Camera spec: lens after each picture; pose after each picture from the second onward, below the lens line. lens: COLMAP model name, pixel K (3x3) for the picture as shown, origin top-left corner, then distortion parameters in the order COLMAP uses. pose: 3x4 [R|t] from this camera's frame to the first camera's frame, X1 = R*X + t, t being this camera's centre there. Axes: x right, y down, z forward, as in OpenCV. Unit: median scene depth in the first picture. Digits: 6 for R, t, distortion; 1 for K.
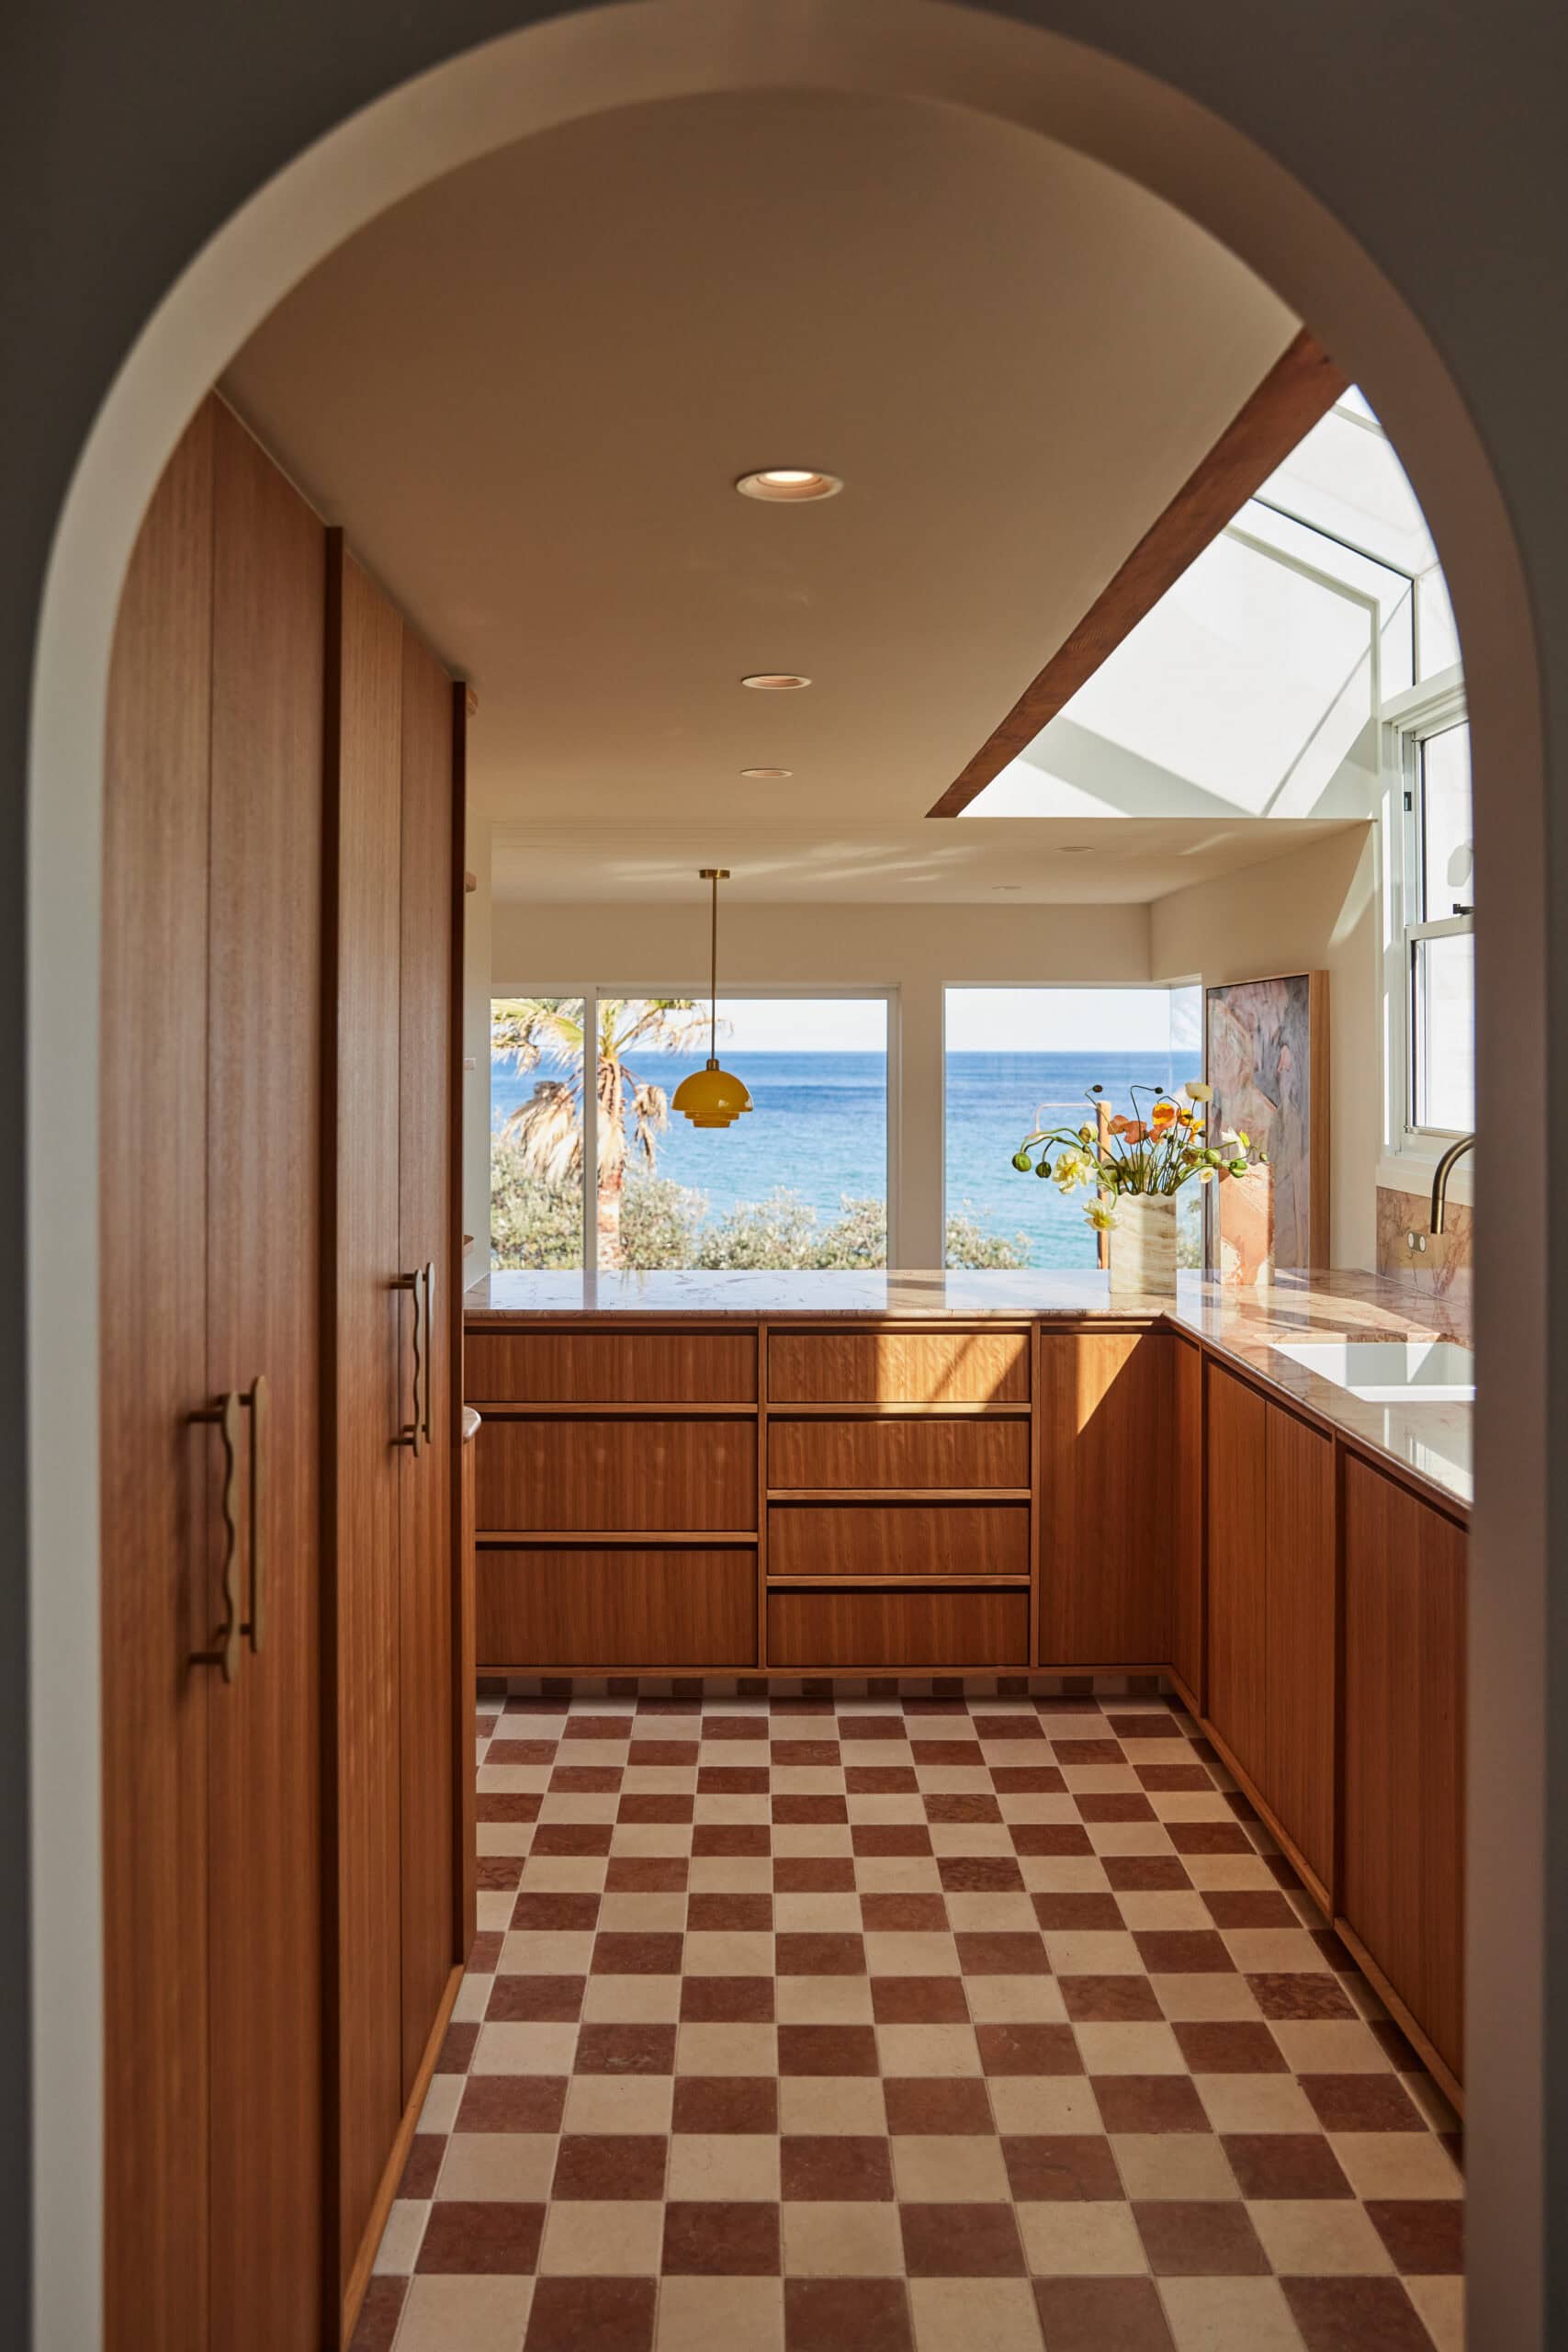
lens RADIAL K [[1888.5, 0, 786.9], [0, 1888.5, 1015.0], [0, 0, 1]] dist [-0.049737, 0.001093]
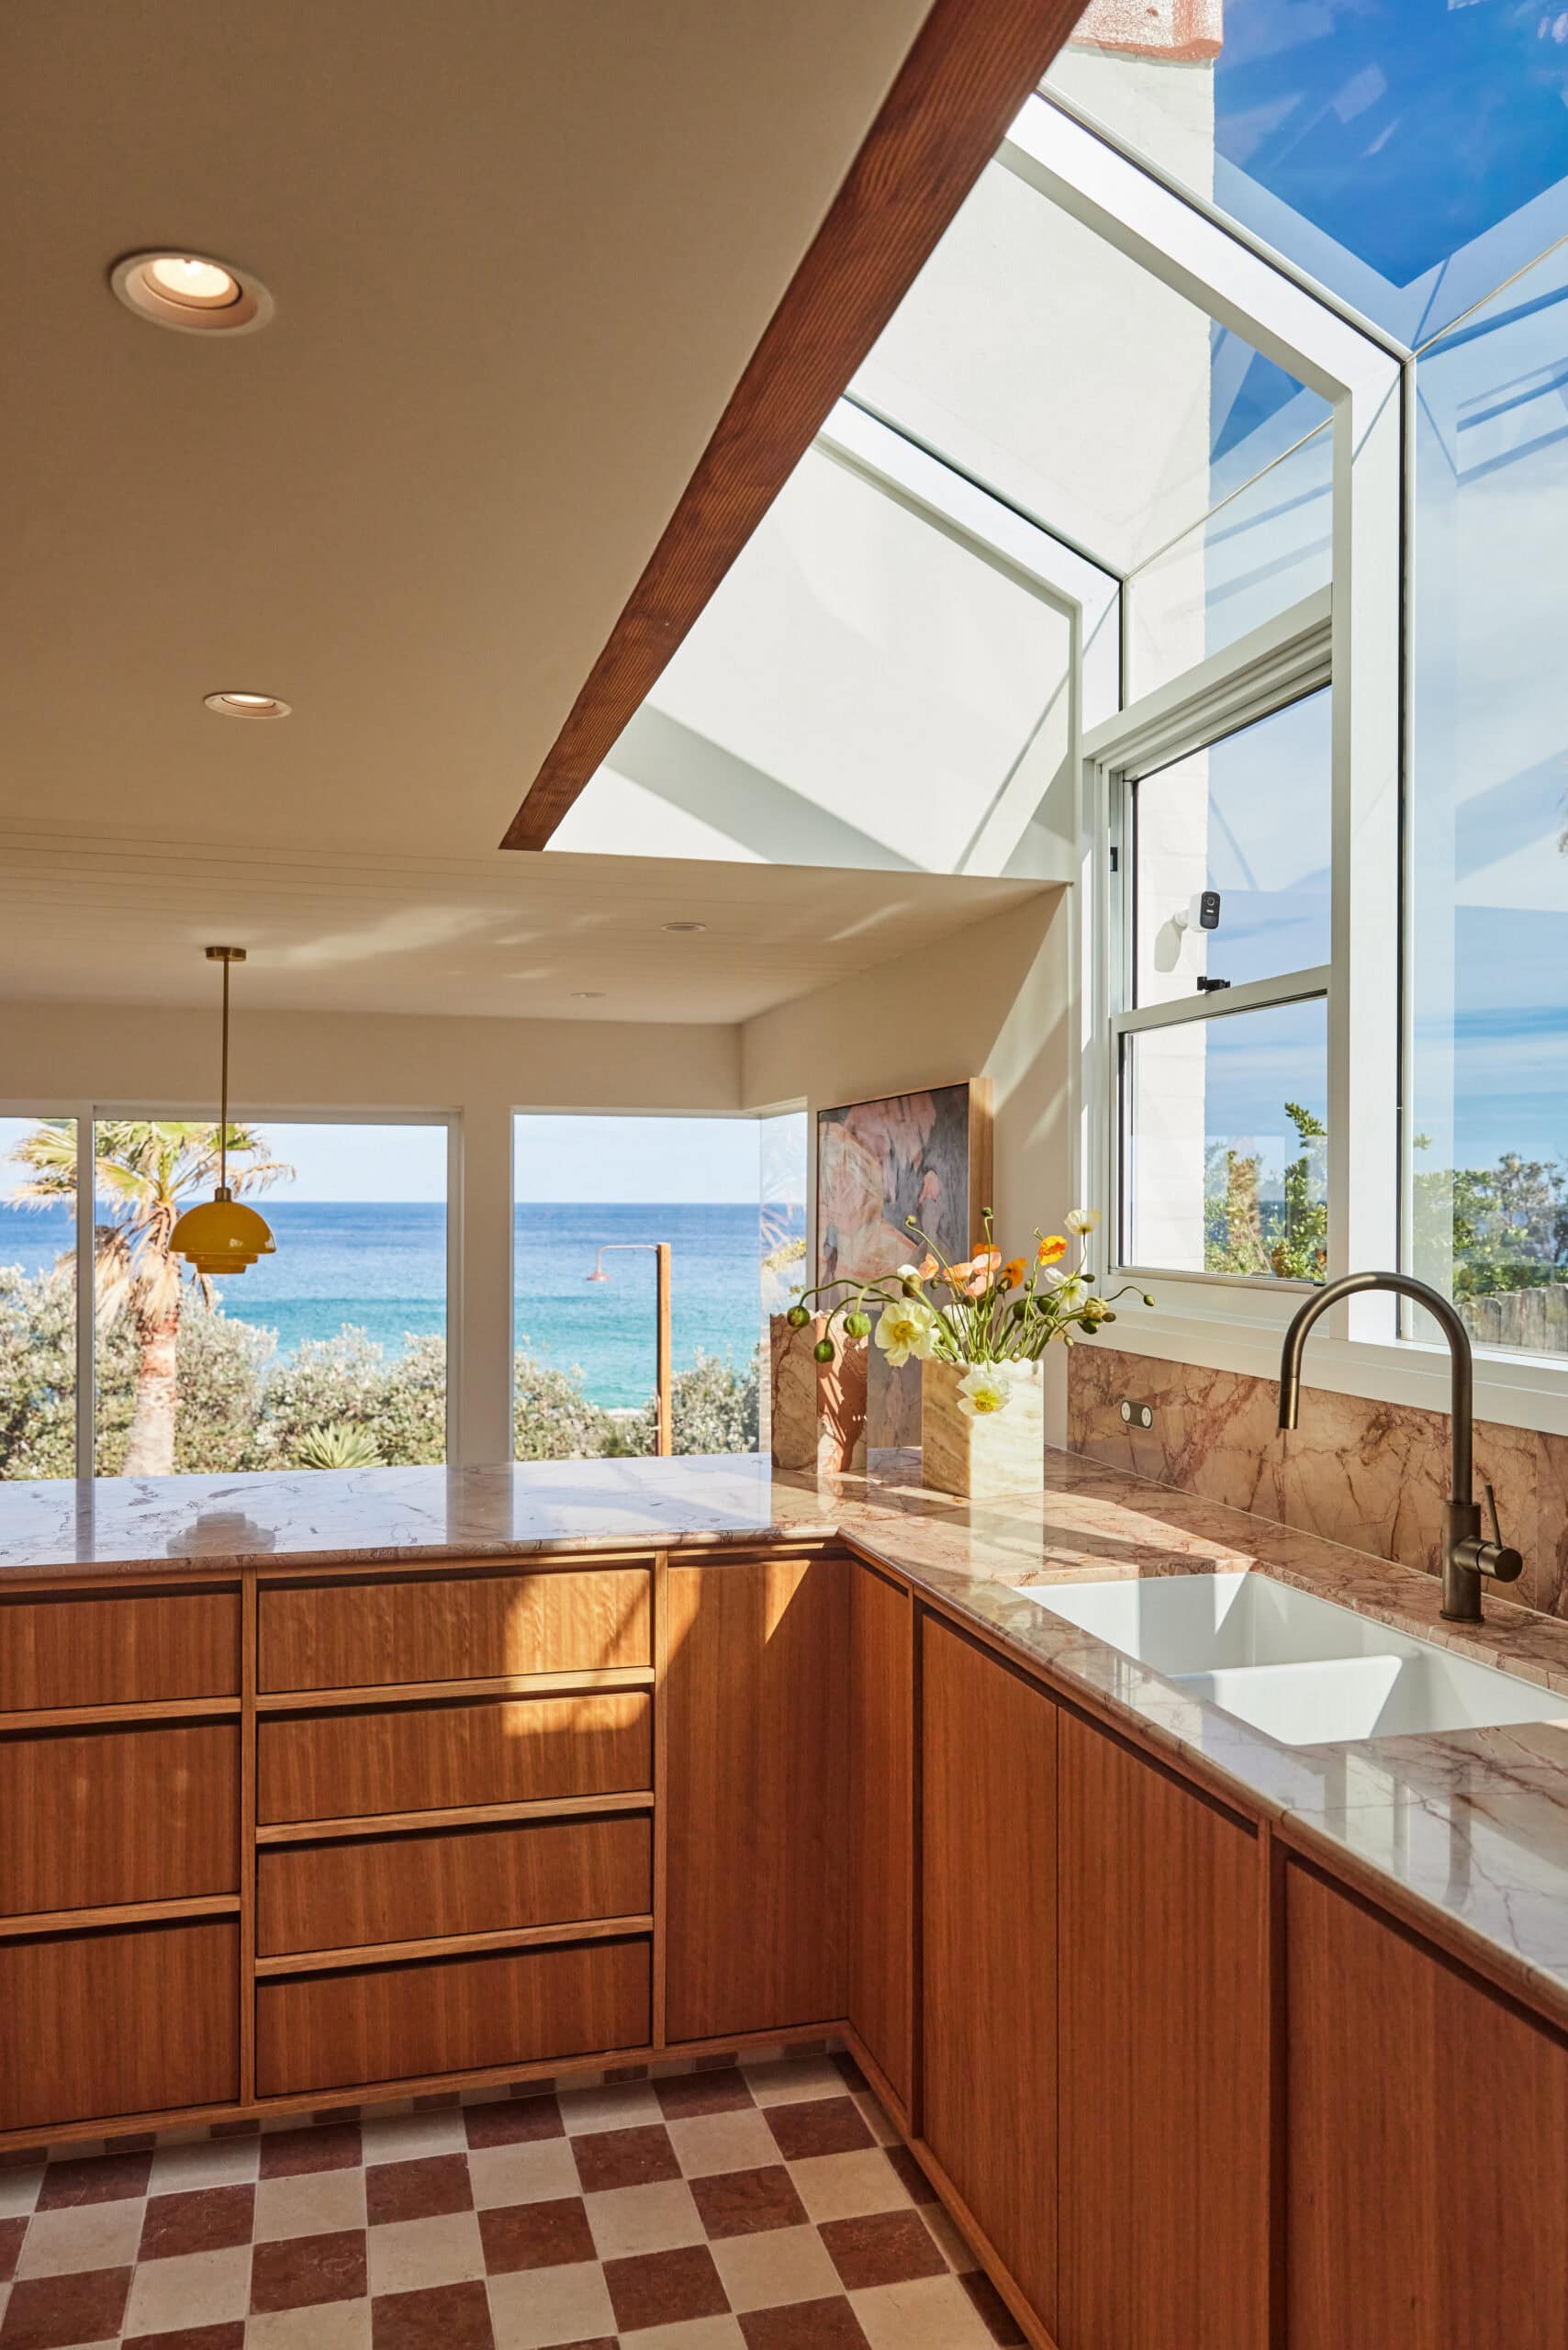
lens RADIAL K [[1615.6, 0, 778.1], [0, 1615.6, 1209.1], [0, 0, 1]] dist [0.002184, 0.001346]
pose [[0.968051, 0.001567, 0.250749, 0.022858], [-0.007381, 0.999725, 0.022250, 0.021883], [-0.250646, -0.023390, 0.967796, 0.395648]]
